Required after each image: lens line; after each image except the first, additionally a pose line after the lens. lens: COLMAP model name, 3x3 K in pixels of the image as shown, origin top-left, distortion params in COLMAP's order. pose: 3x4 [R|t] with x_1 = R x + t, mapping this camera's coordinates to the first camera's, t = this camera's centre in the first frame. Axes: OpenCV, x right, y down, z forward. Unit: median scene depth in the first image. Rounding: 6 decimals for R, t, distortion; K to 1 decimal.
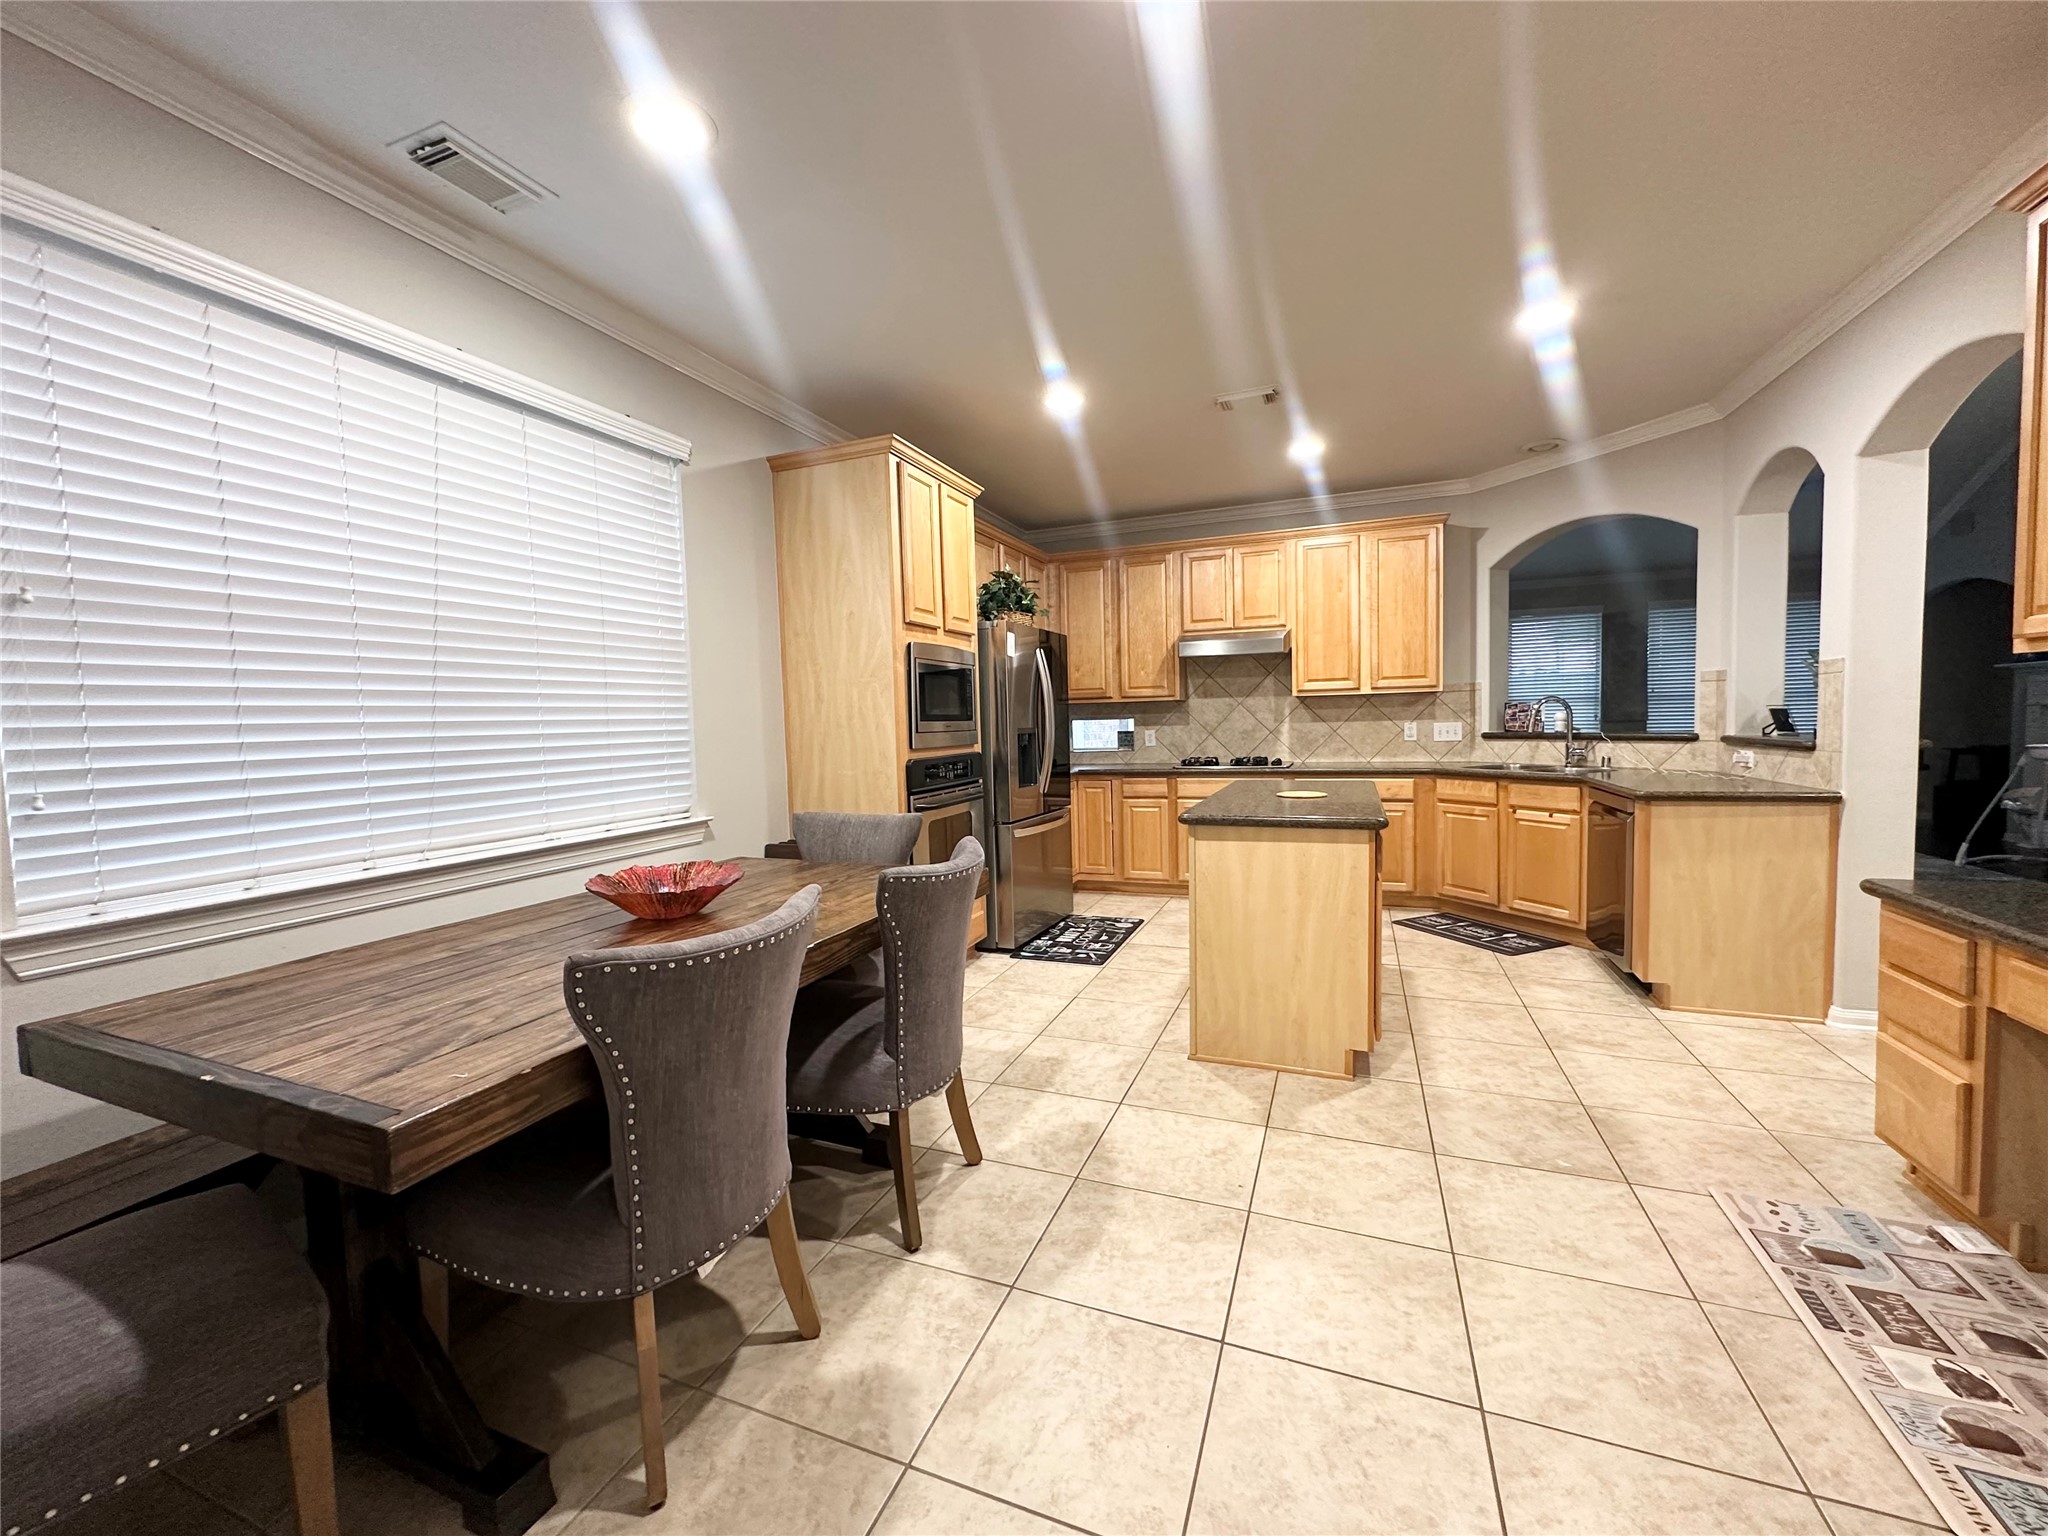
lens RADIAL K [[817.6, 0, 1024.1], [0, 817.6, 761.9], [0, 0, 1]] dist [-0.001888, 0.000713]
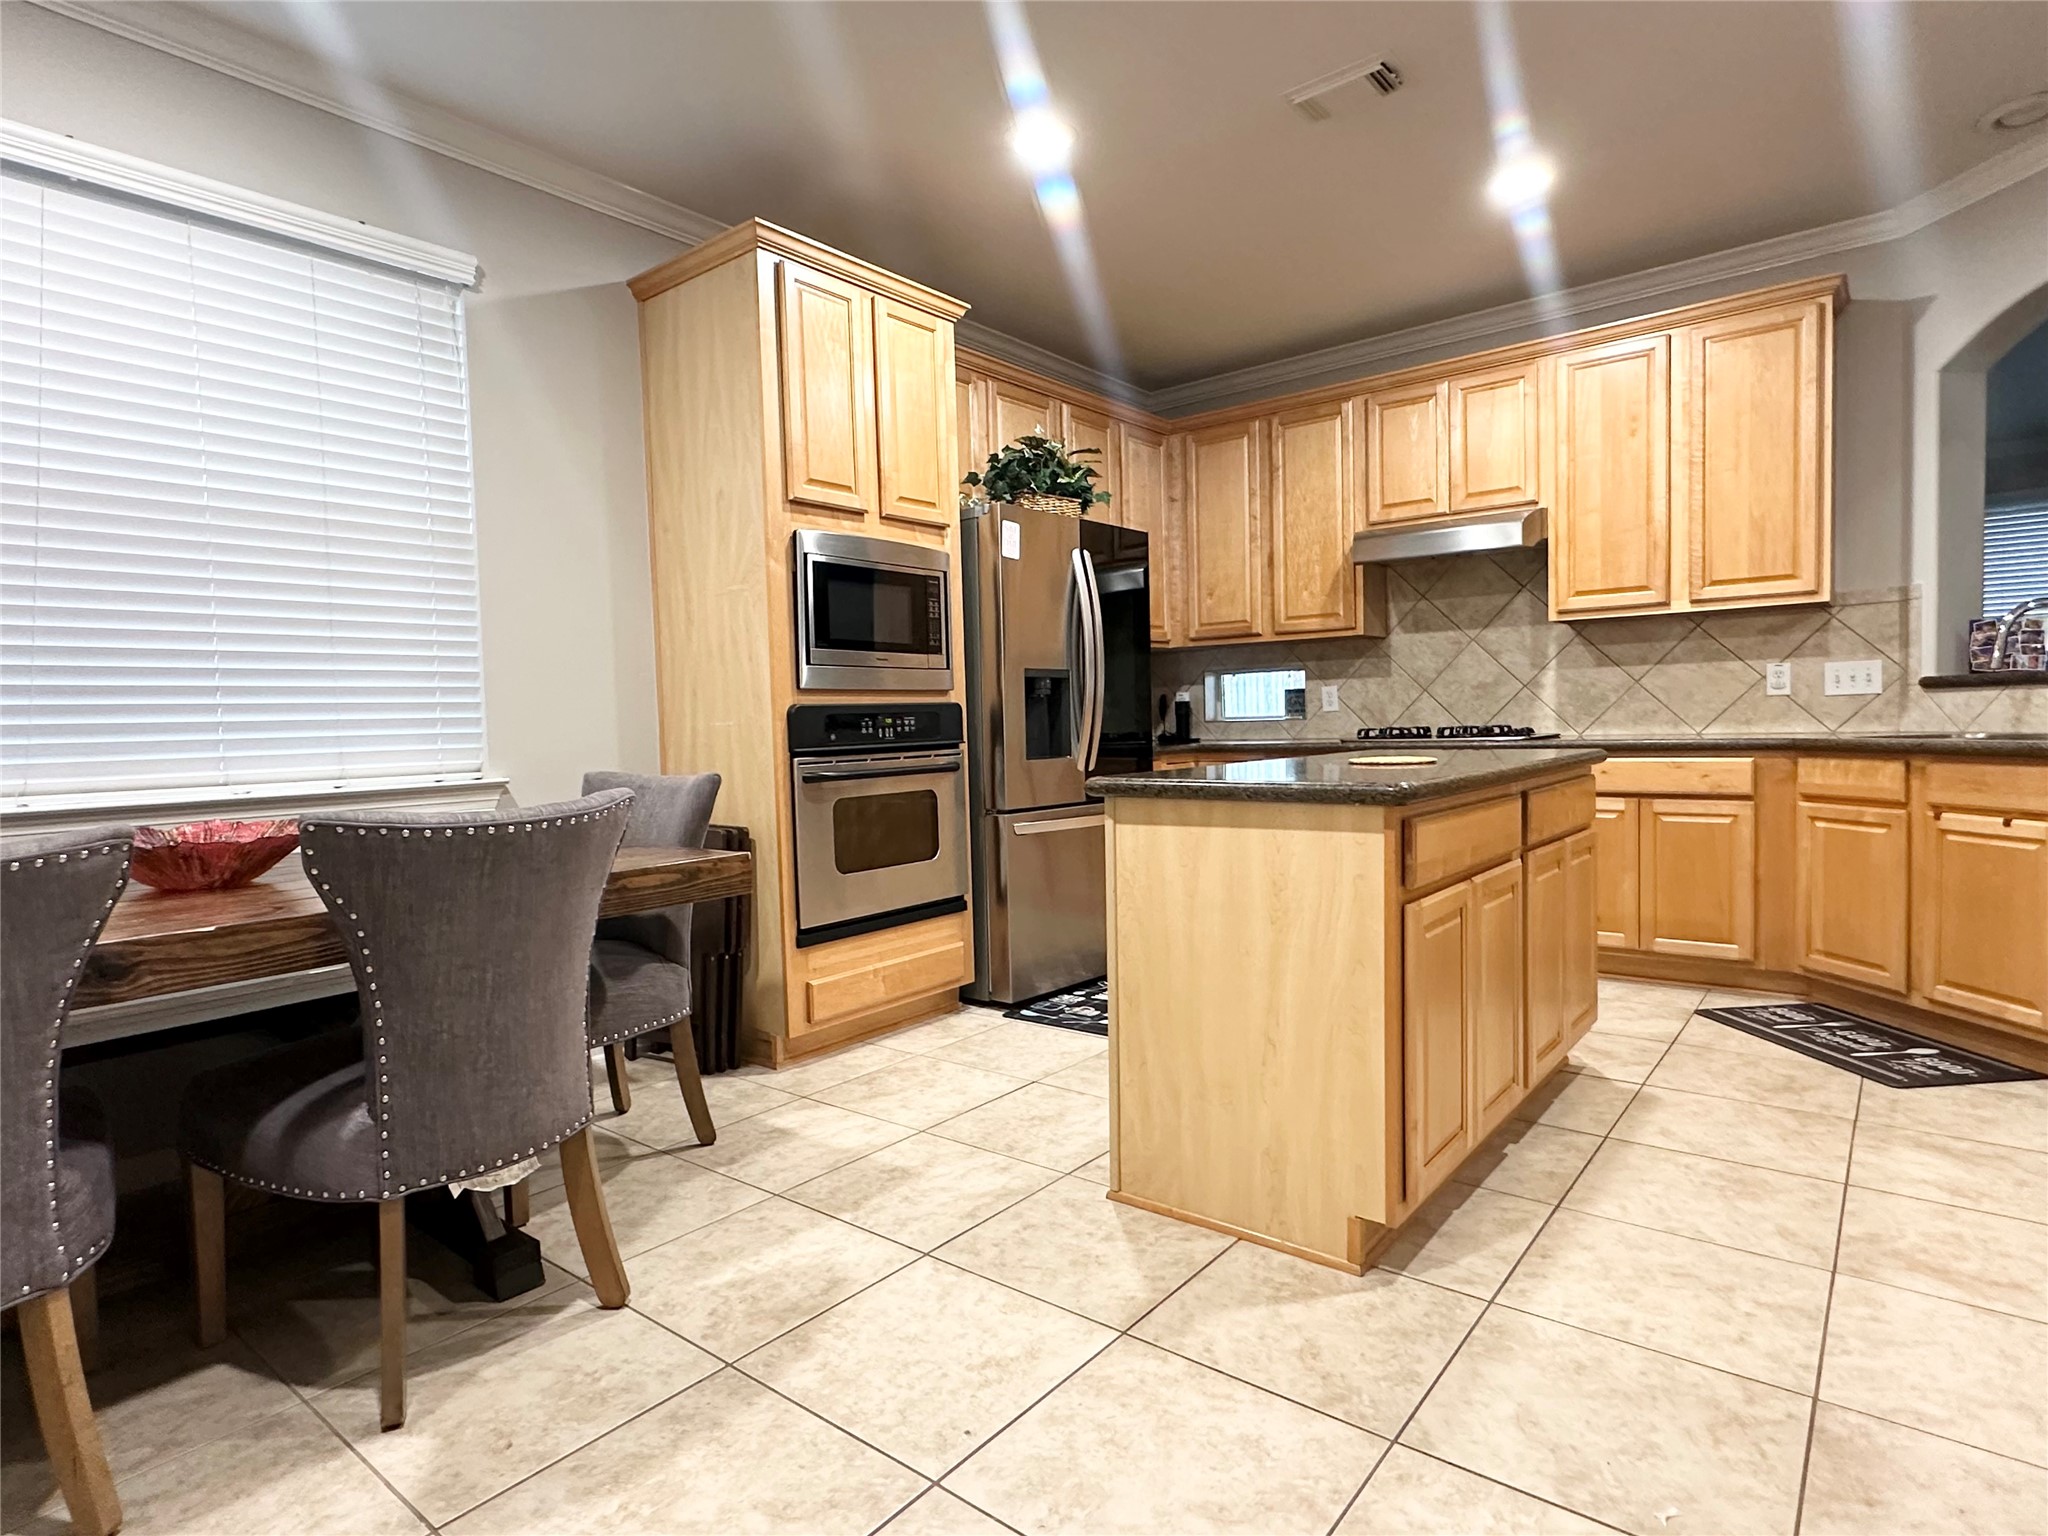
lens RADIAL K [[1105.0, 0, 1021.9], [0, 1105.0, 767.8], [0, 0, 1]] dist [-0.002668, 0.001610]
pose [[0.954633, 0.013646, -0.297473, 0.266854], [-0.014009, 0.999901, 0.000912, 0.039796], [0.297456, 0.003297, 0.954730, 0.160792]]
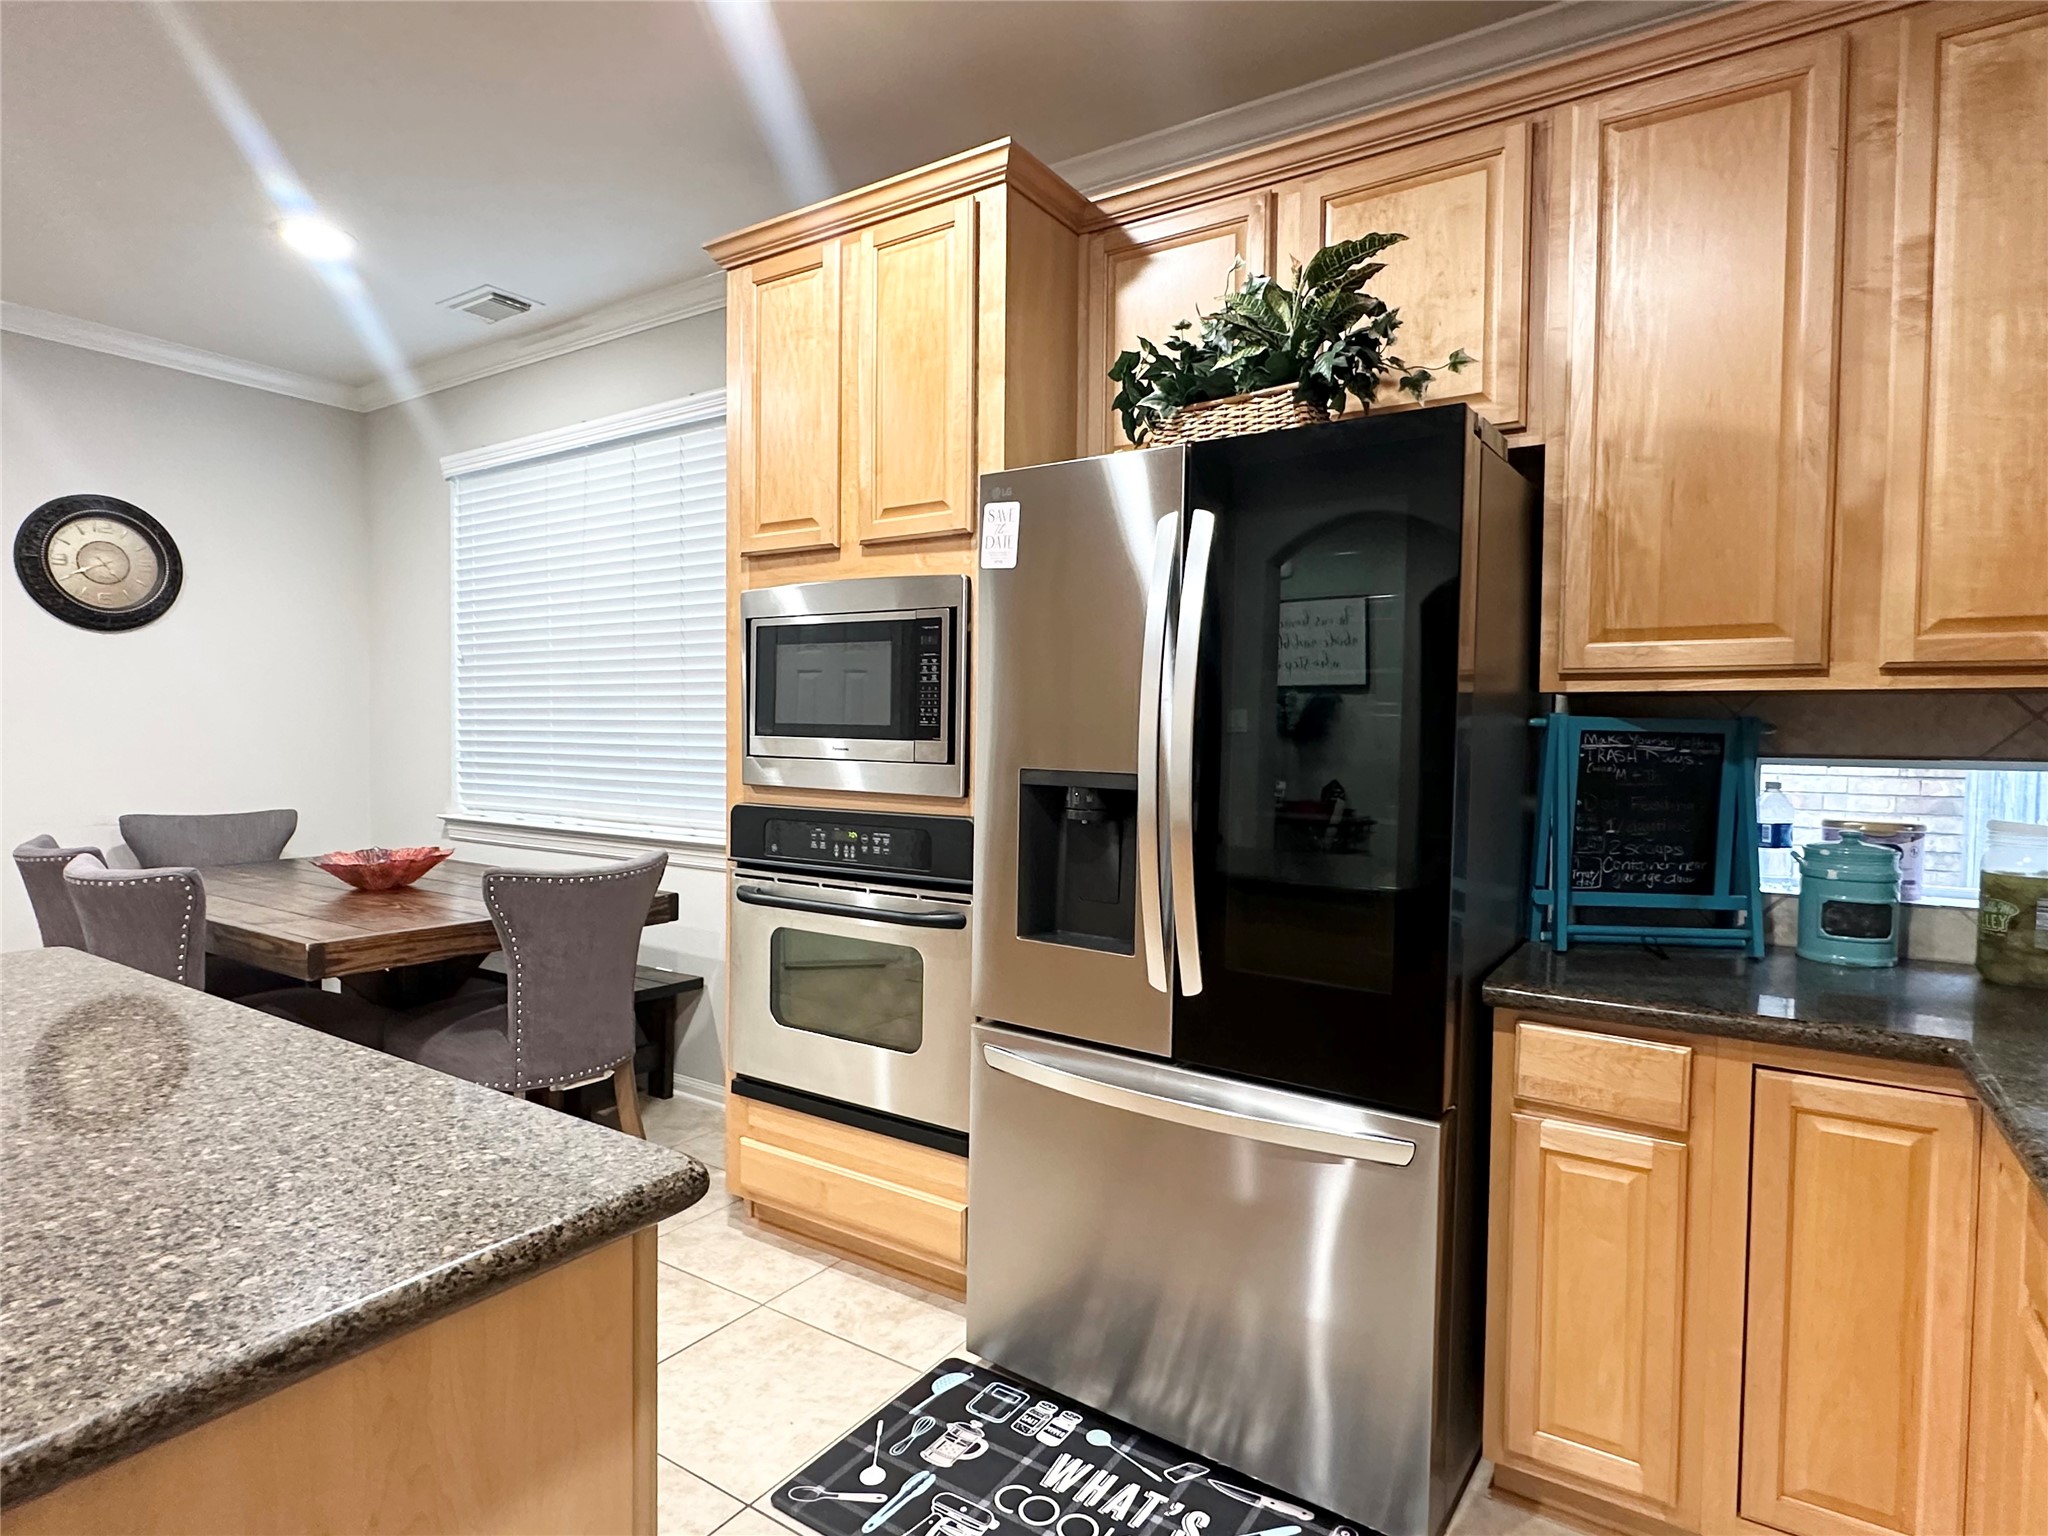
lens RADIAL K [[1105.0, 0, 1016.9], [0, 1105.0, 769.6], [0, 0, 1]] dist [-0.002668, 0.001610]
pose [[-0.209448, 0.060050, -0.975974, 0.479896], [-0.059979, 0.995444, 0.074119, -0.079530], [0.975978, 0.074062, -0.204892, 1.149853]]
